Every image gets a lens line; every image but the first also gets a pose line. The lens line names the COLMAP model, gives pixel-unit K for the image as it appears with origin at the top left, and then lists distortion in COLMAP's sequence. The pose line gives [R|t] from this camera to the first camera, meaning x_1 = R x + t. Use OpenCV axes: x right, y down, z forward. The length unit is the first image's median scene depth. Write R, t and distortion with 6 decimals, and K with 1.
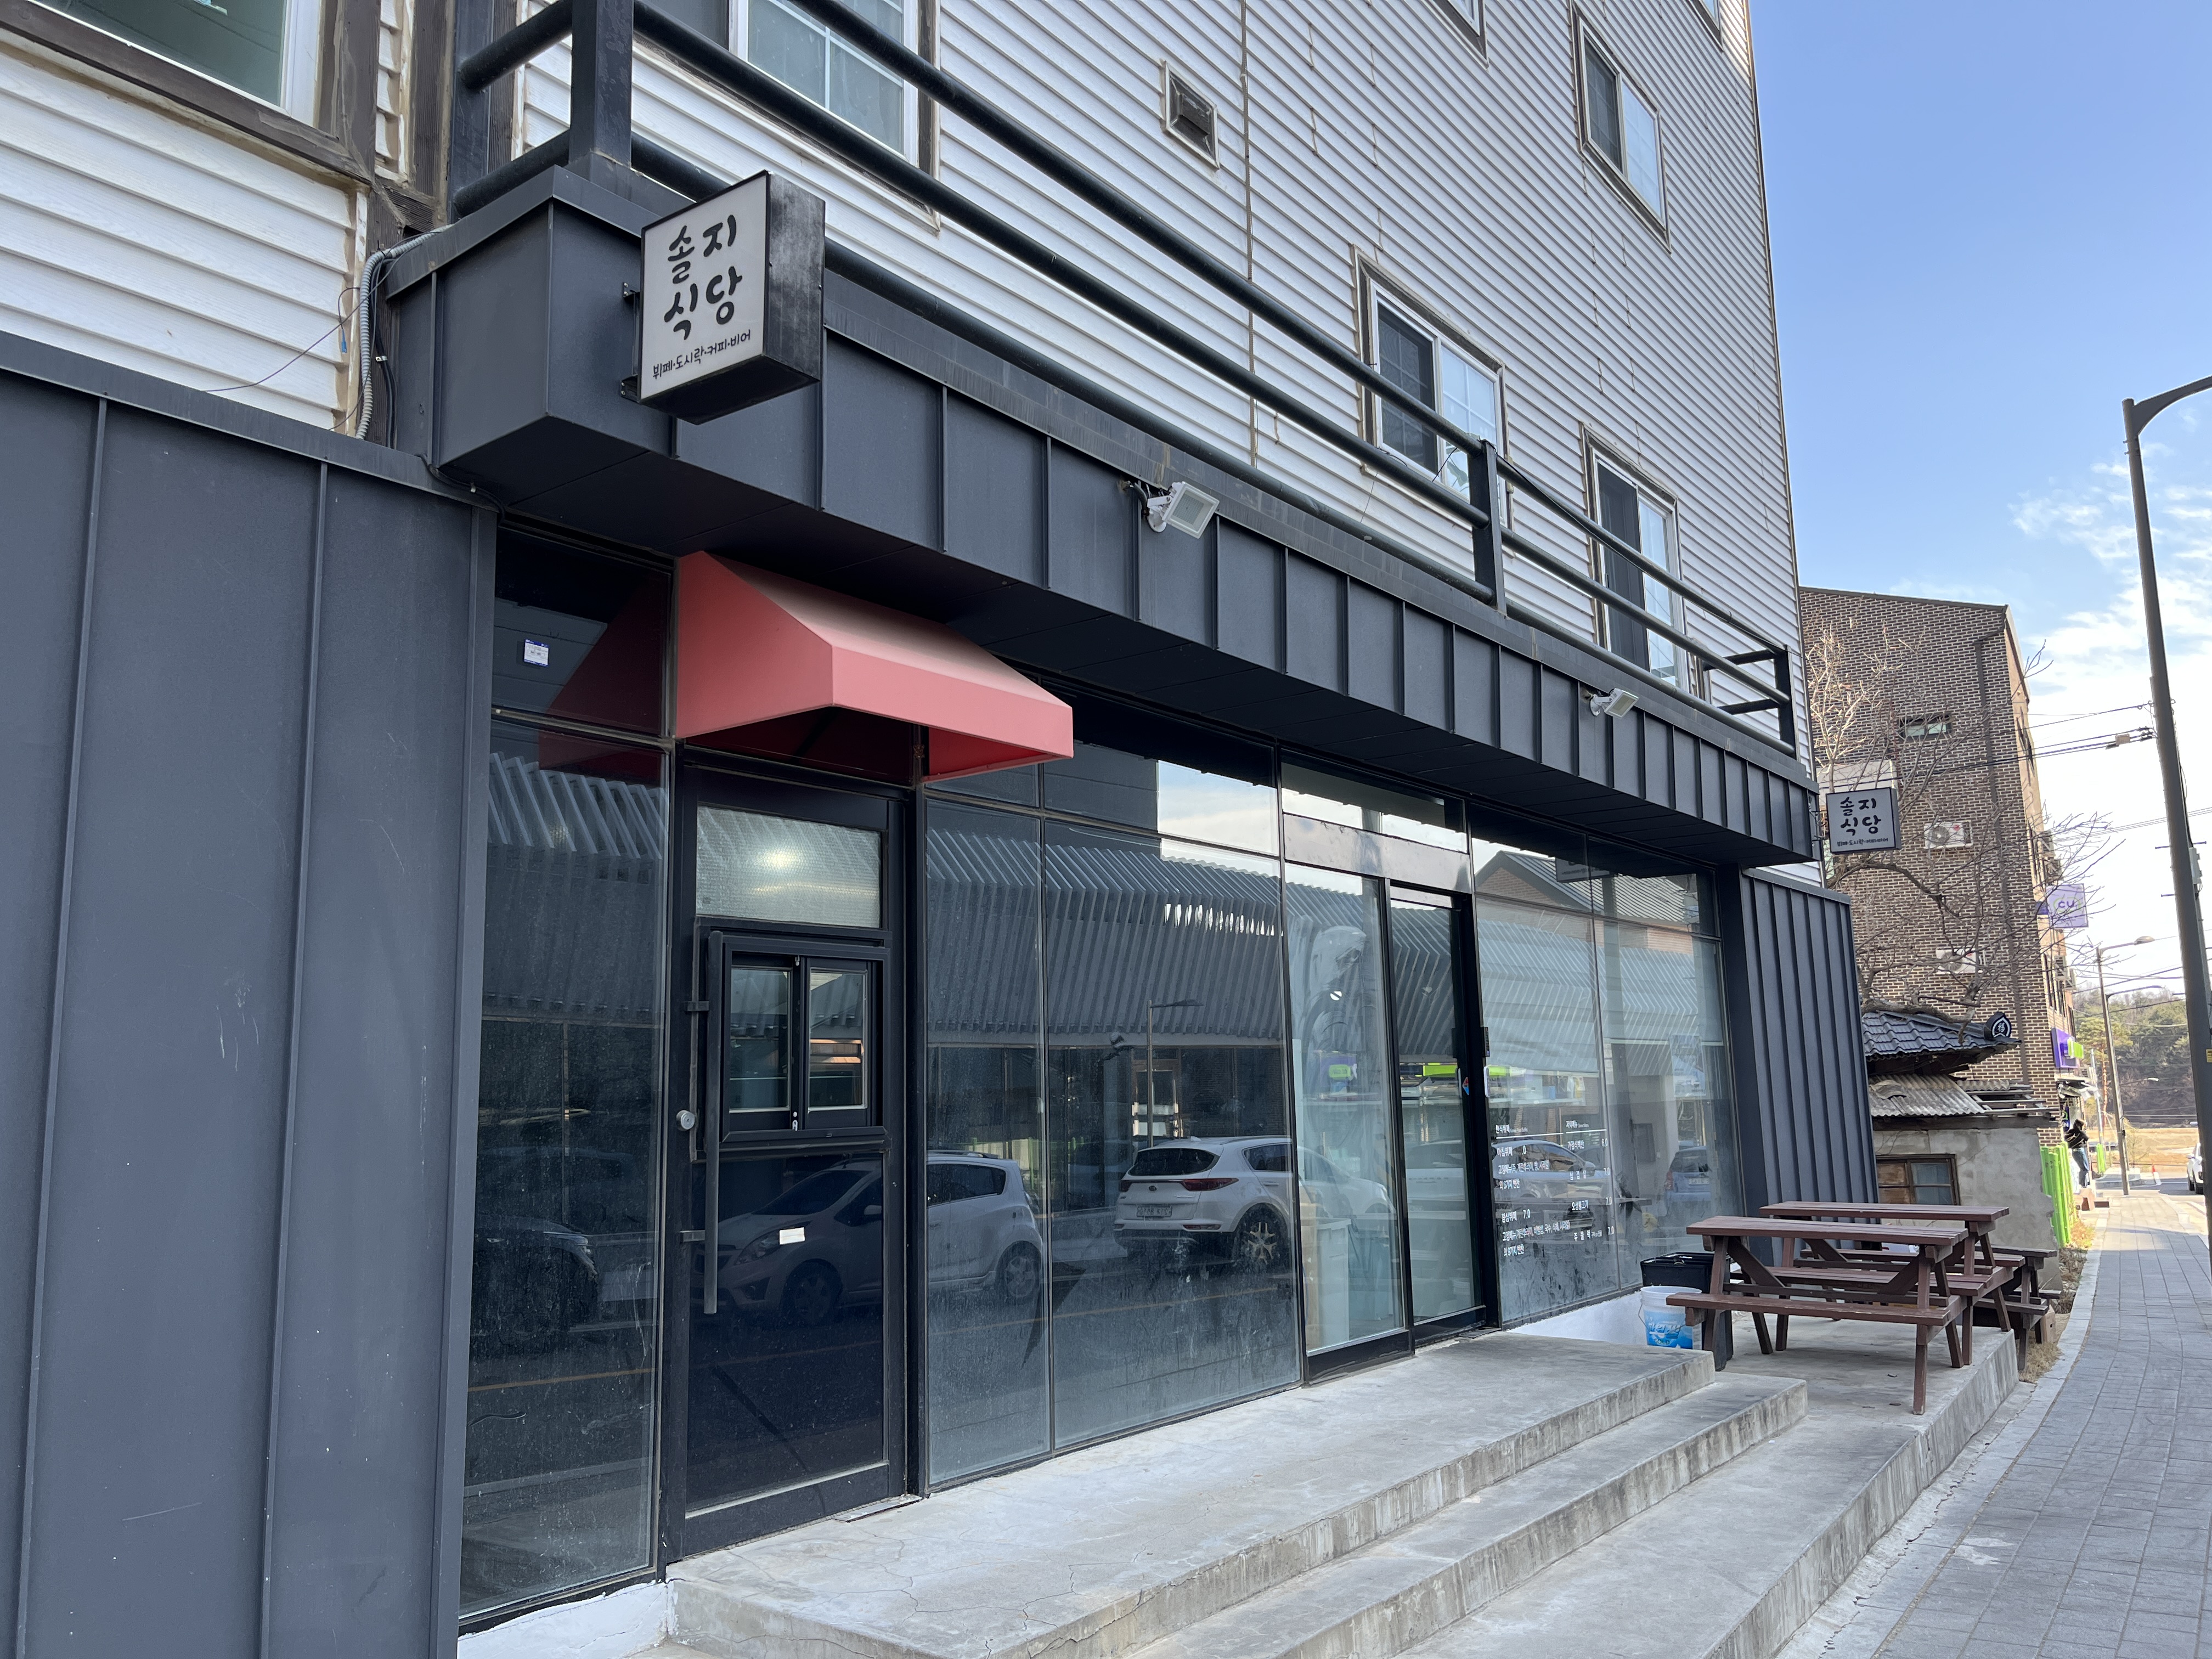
lens RADIAL K [[1661.7, 0, 1106.0], [0, 1661.7, 829.5], [0, 0, 1]] dist [0.006834, 0.001463]
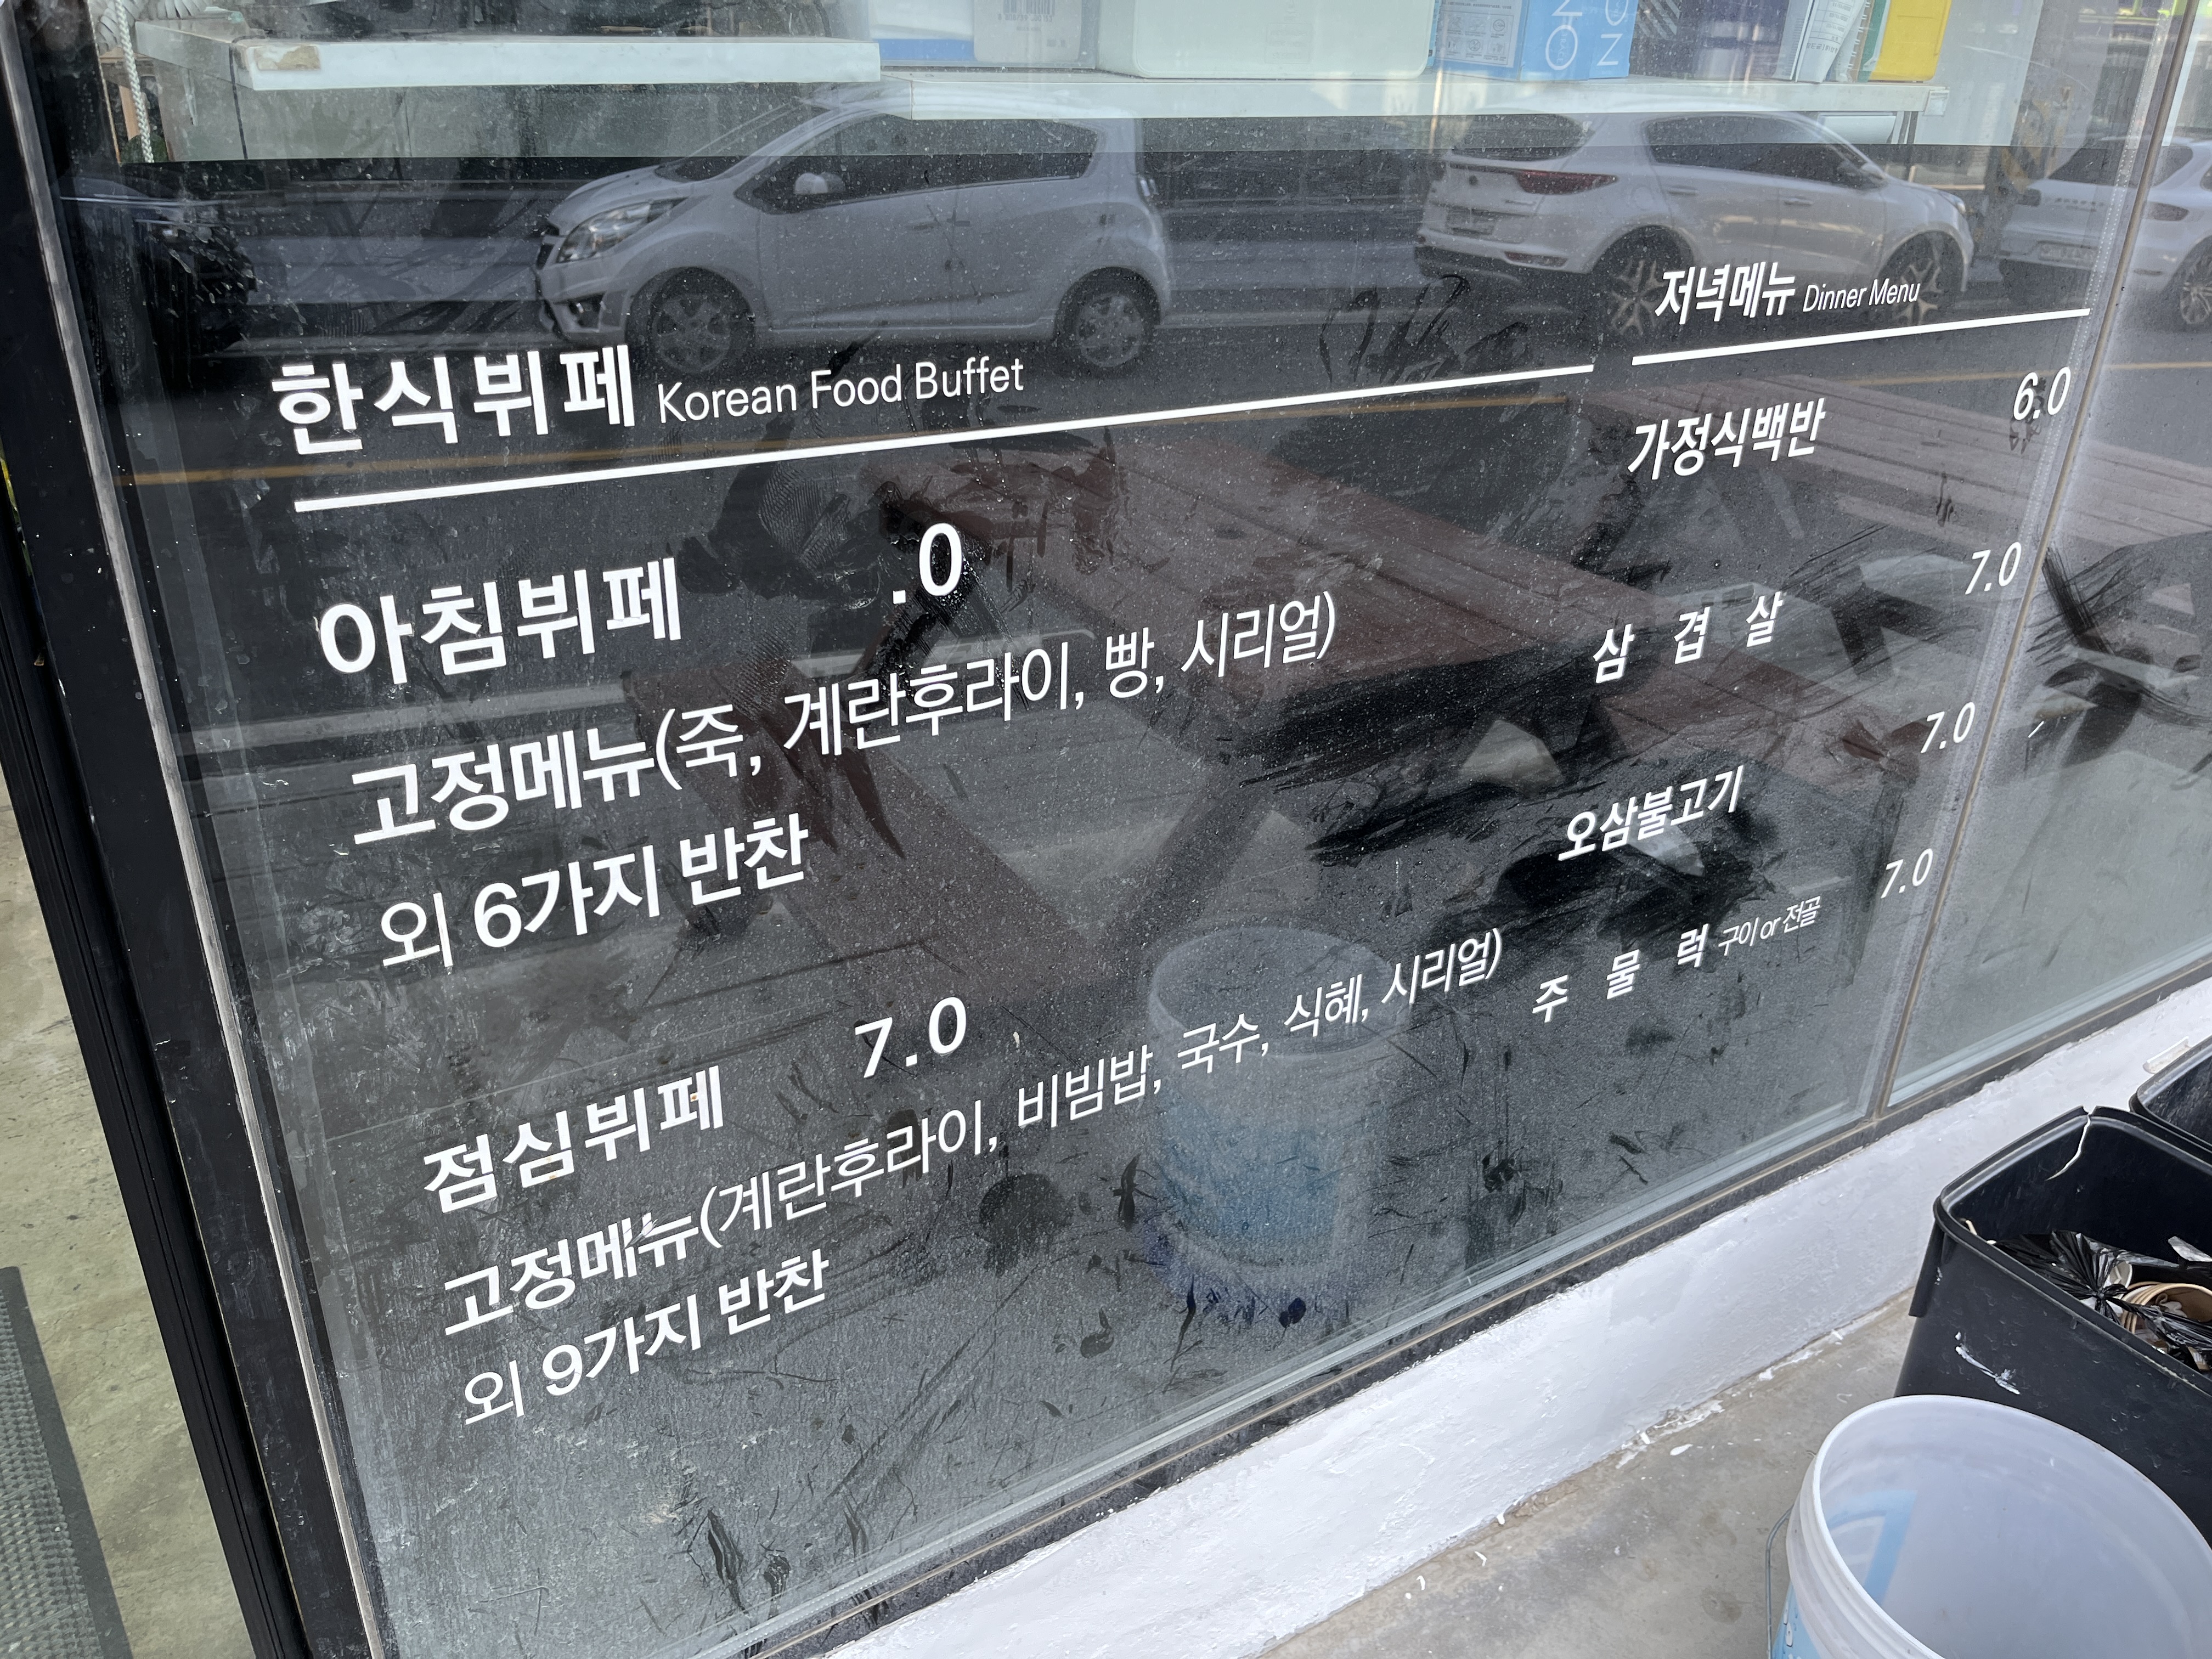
lens RADIAL K [[1661.7, 0, 1106.0], [0, 1661.7, 829.5], [0, 0, 1]] dist [0.006834, 0.001463]
pose [[0.939239, 0.201235, -0.278090, 0.139345], [-0.004539, 0.817346, 0.576129, 0.079301], [0.343234, -0.539861, 0.768597, 0.461206]]
